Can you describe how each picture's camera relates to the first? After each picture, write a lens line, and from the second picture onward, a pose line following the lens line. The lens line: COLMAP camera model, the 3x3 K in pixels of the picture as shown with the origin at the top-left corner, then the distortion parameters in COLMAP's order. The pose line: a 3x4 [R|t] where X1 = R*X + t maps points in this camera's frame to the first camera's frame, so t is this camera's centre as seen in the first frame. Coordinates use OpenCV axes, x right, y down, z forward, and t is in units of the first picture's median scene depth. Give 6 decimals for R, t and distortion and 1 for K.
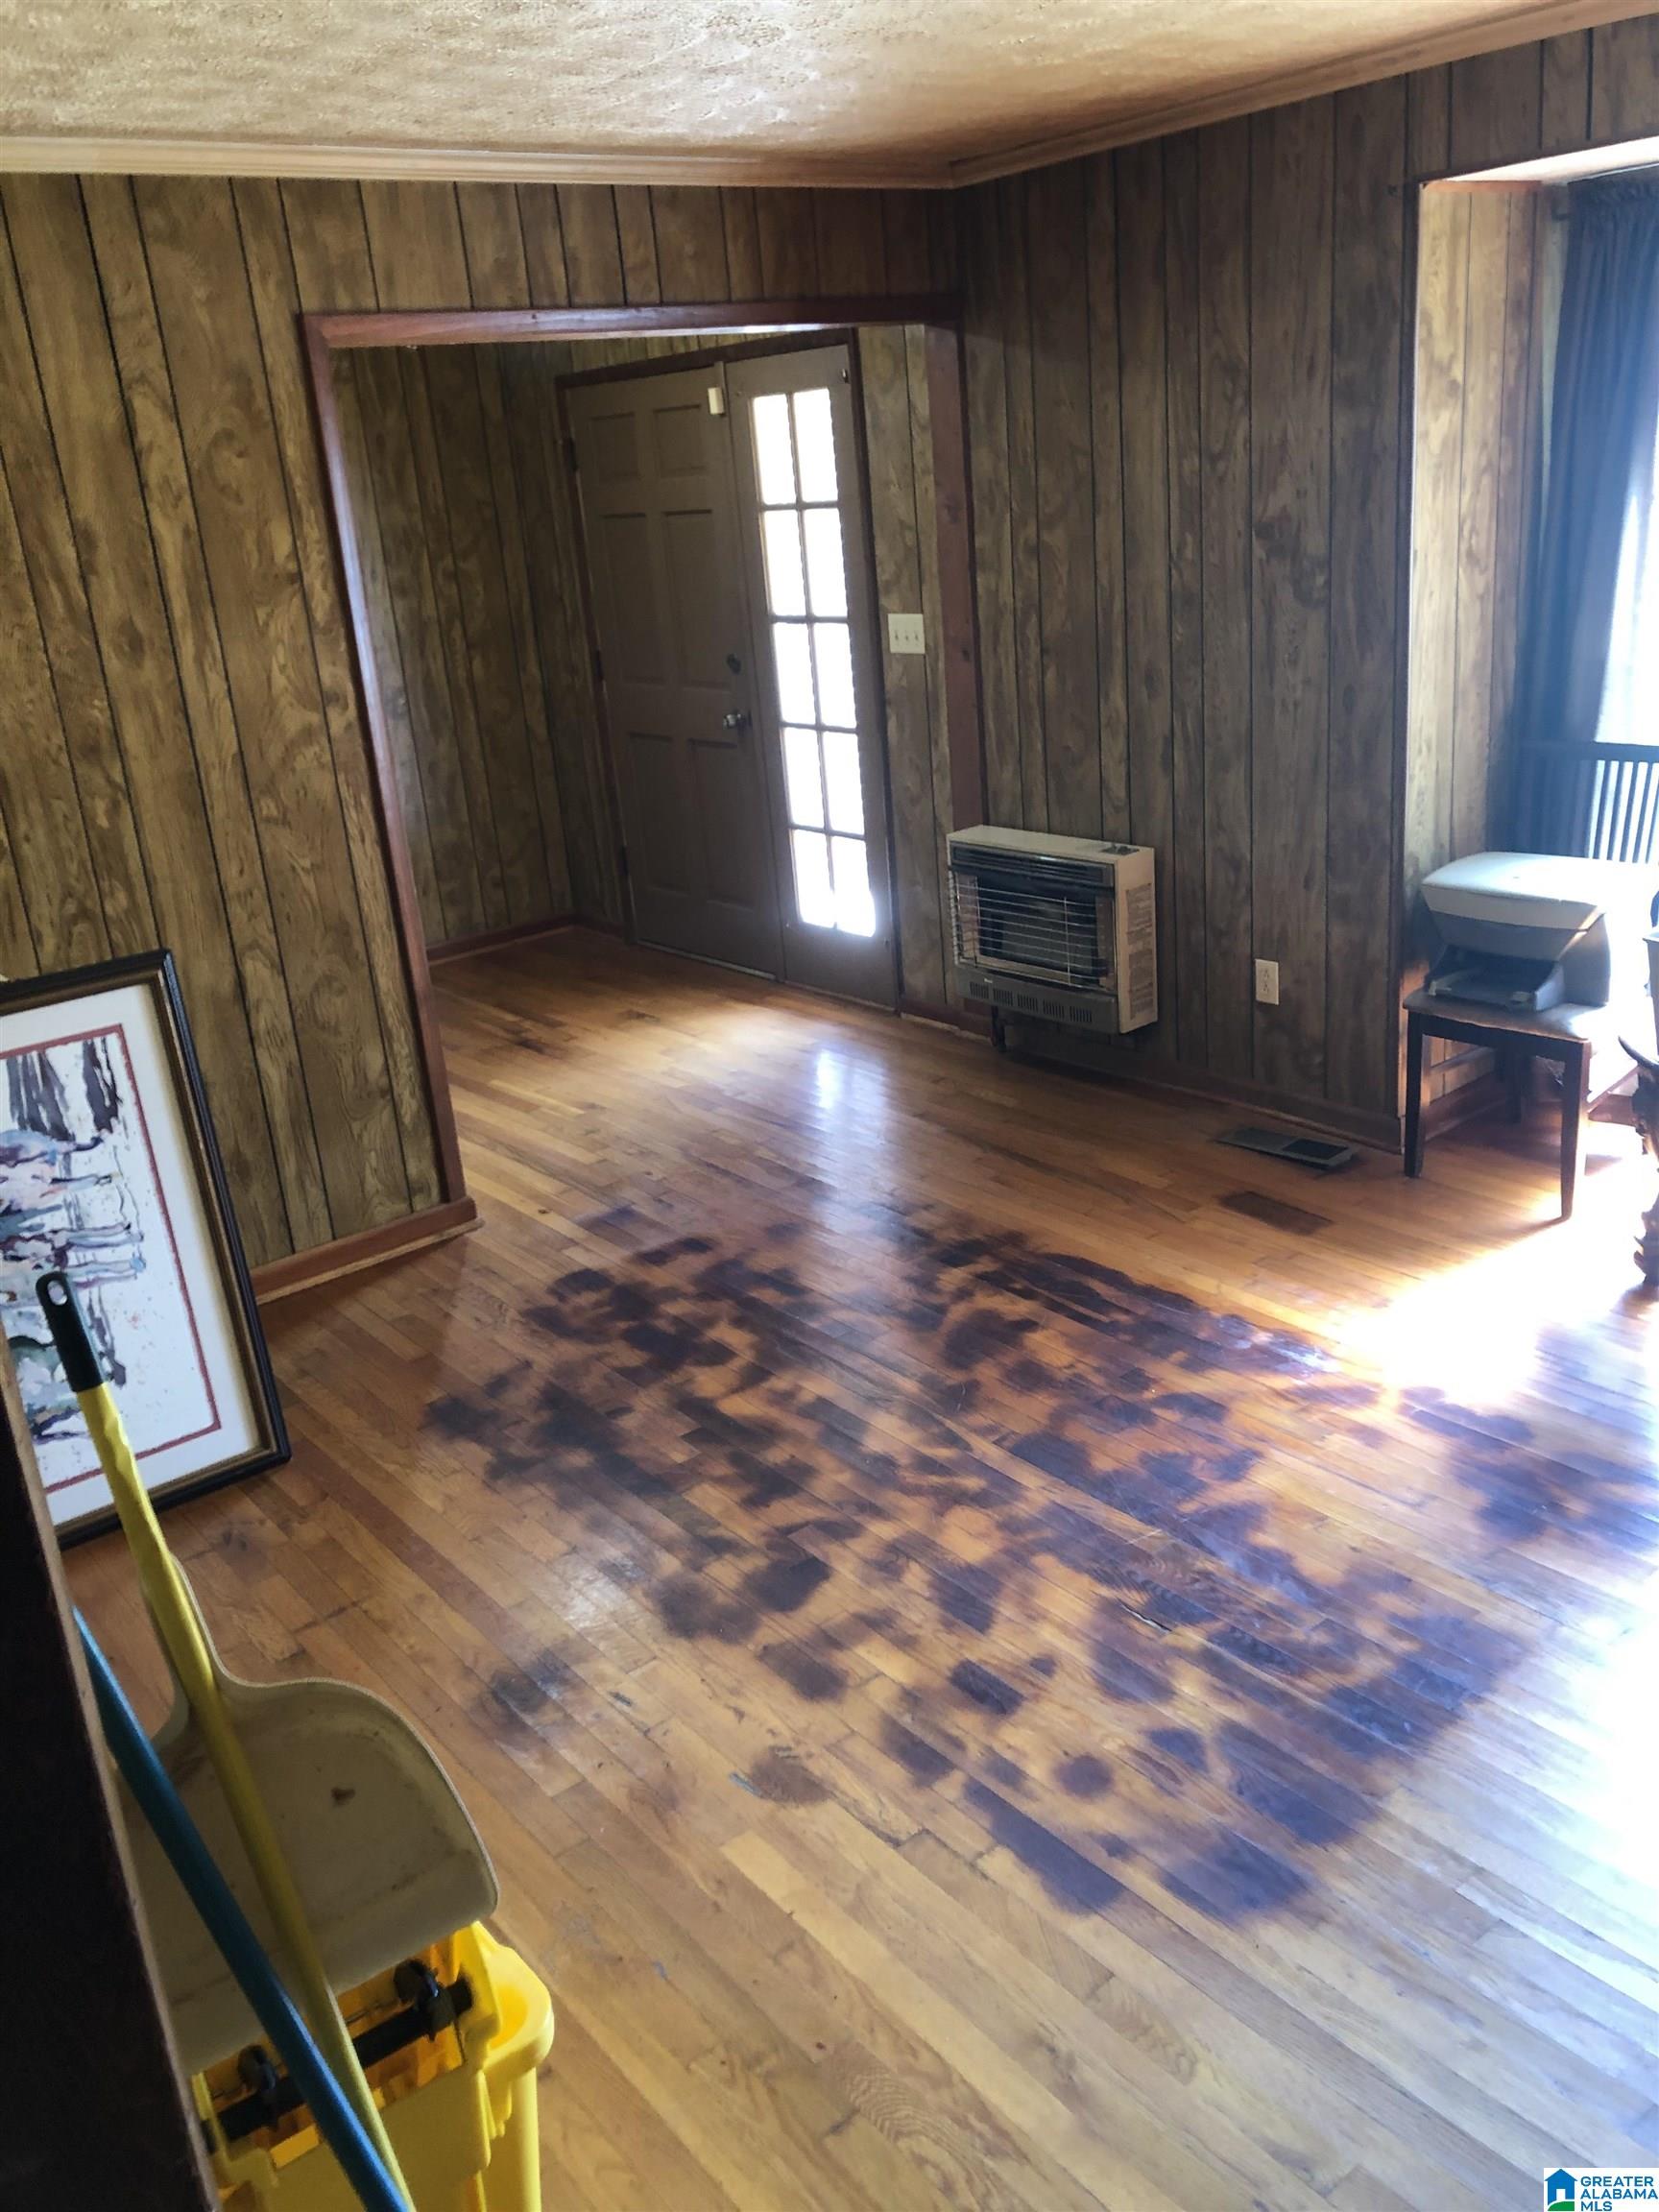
lens RADIAL K [[1851.2, 0, 829.1], [0, 1851.2, 1105.3], [0, 0, 1]] dist [0.017616, 0.018245]
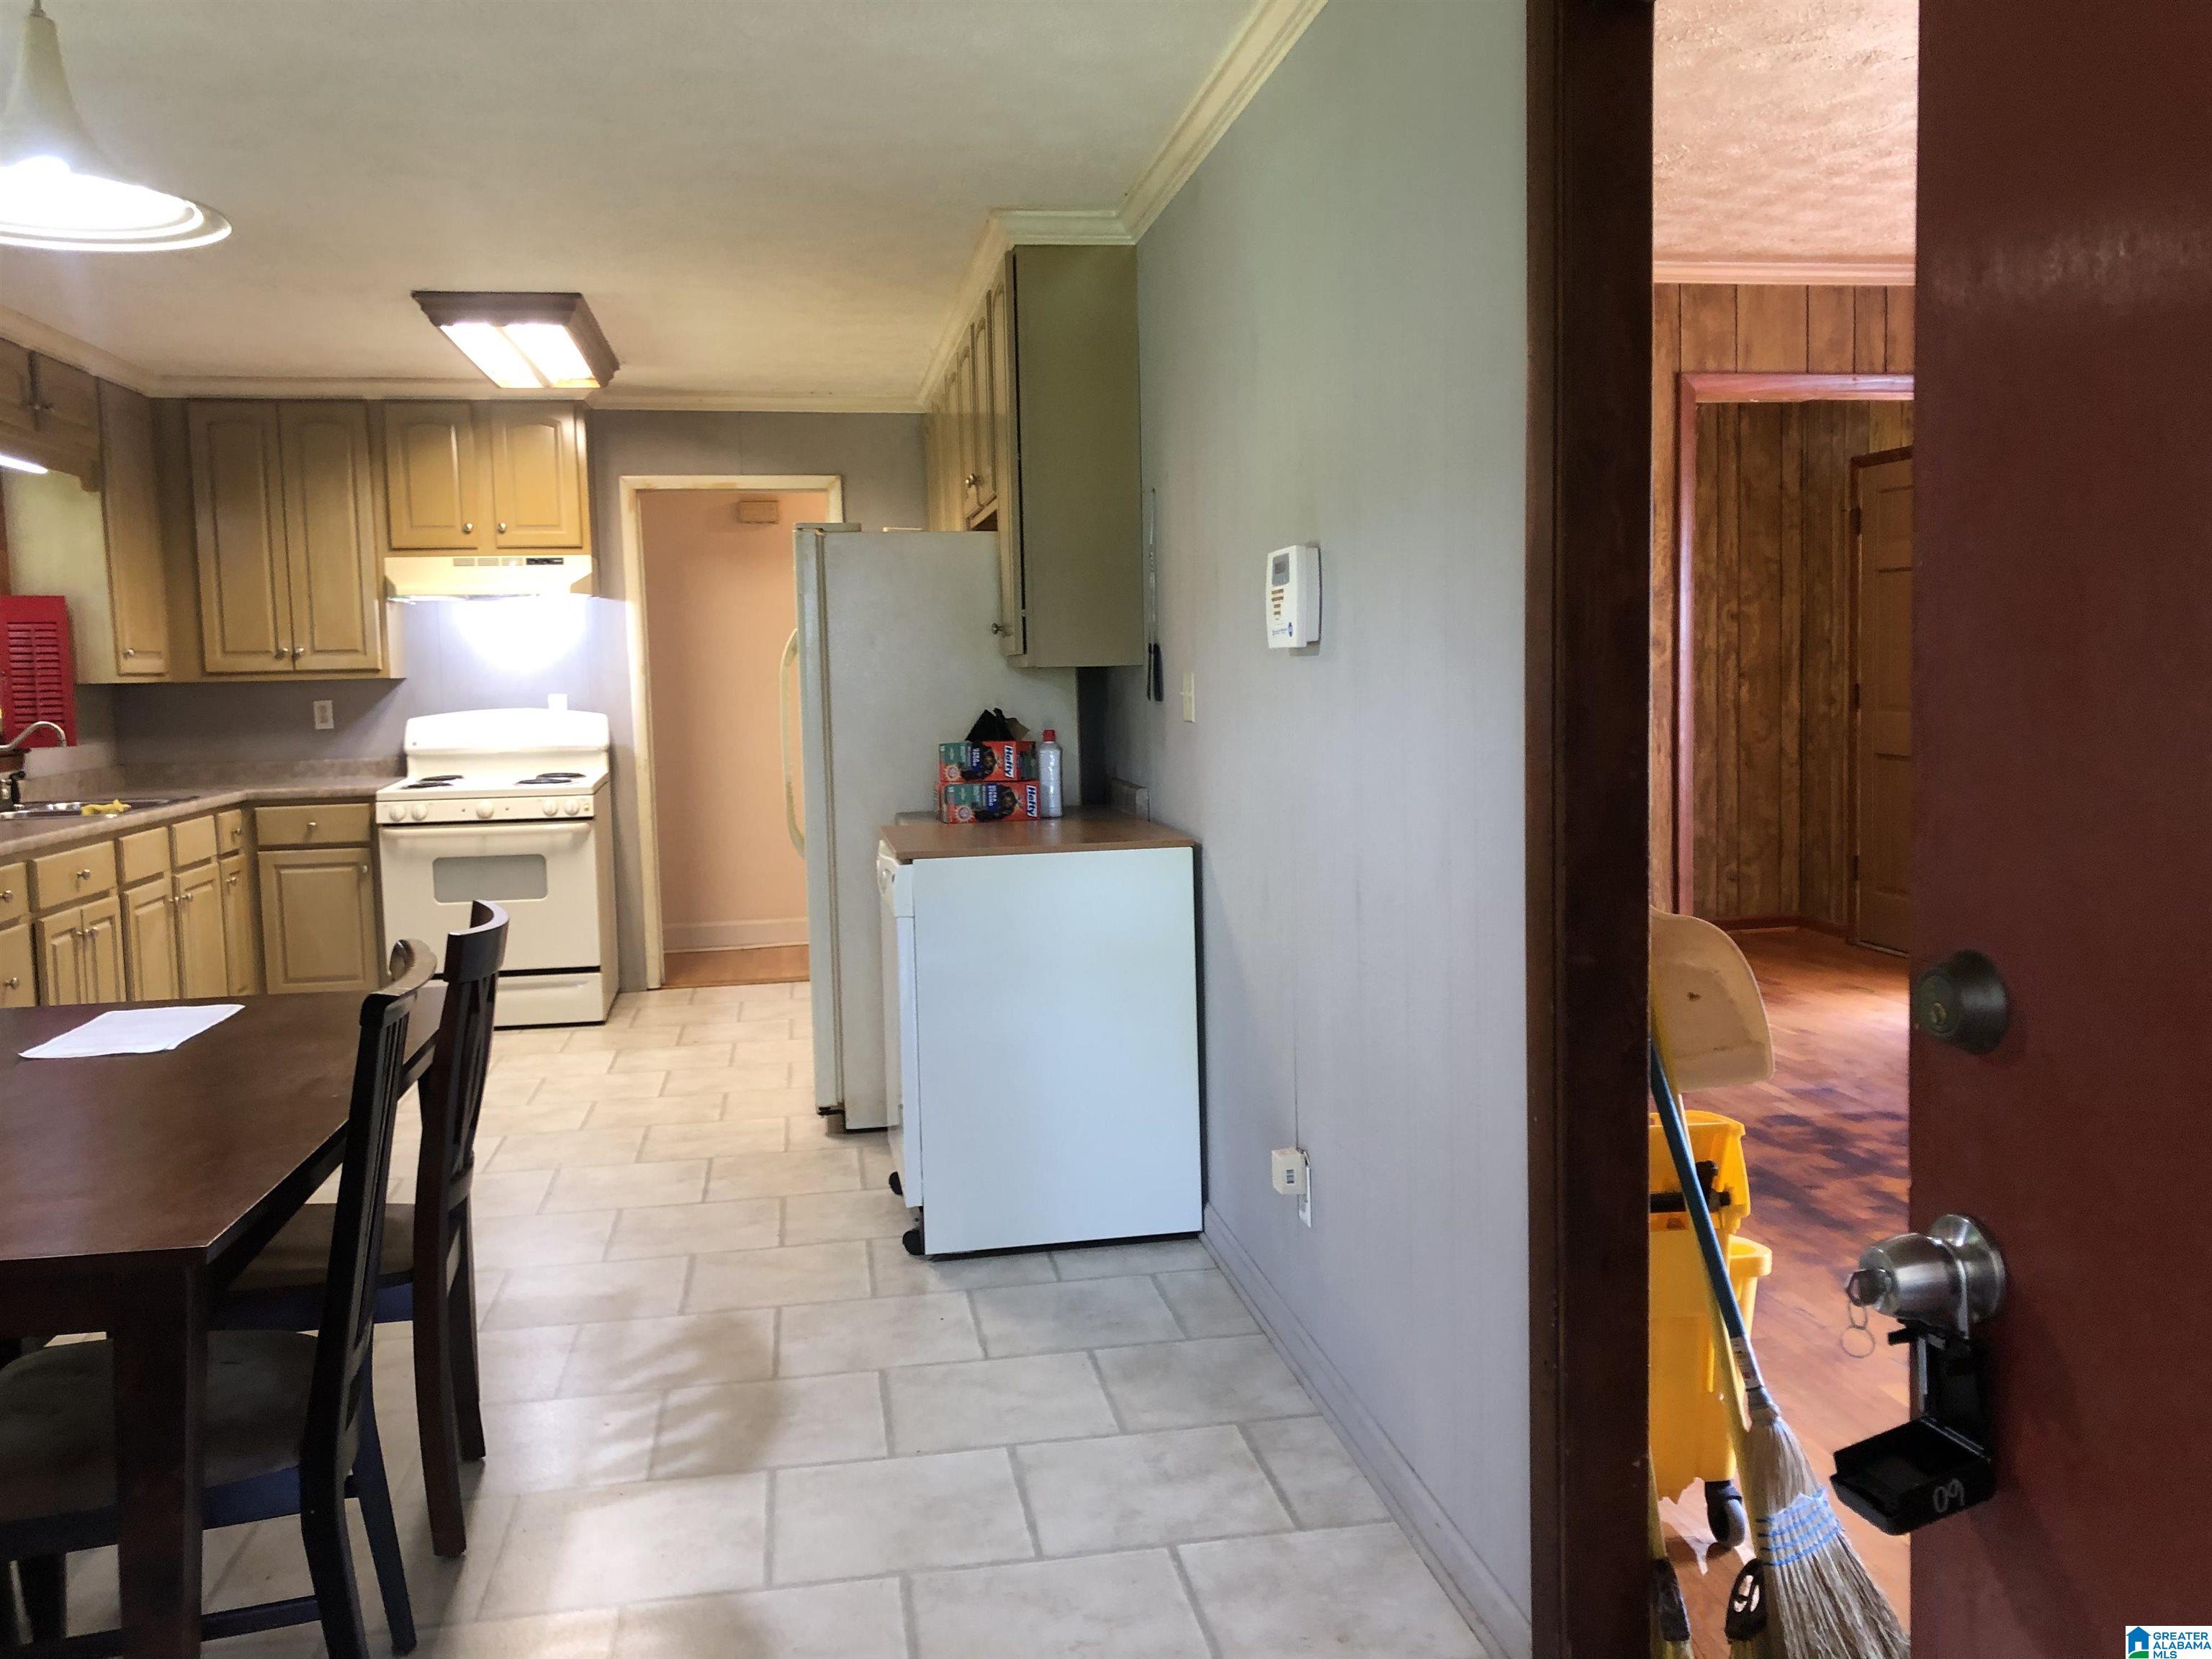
lens RADIAL K [[1851.2, 0, 1159.7], [0, 1851.2, 809.1], [0, 0, 1]] dist [0.017616, 0.018245]
pose [[0.888254, 0.103287, -0.447589, 0.023297], [-0.198756, 0.964877, -0.171779, 0.190053], [0.414126, 0.241544, 0.877585, -0.276752]]
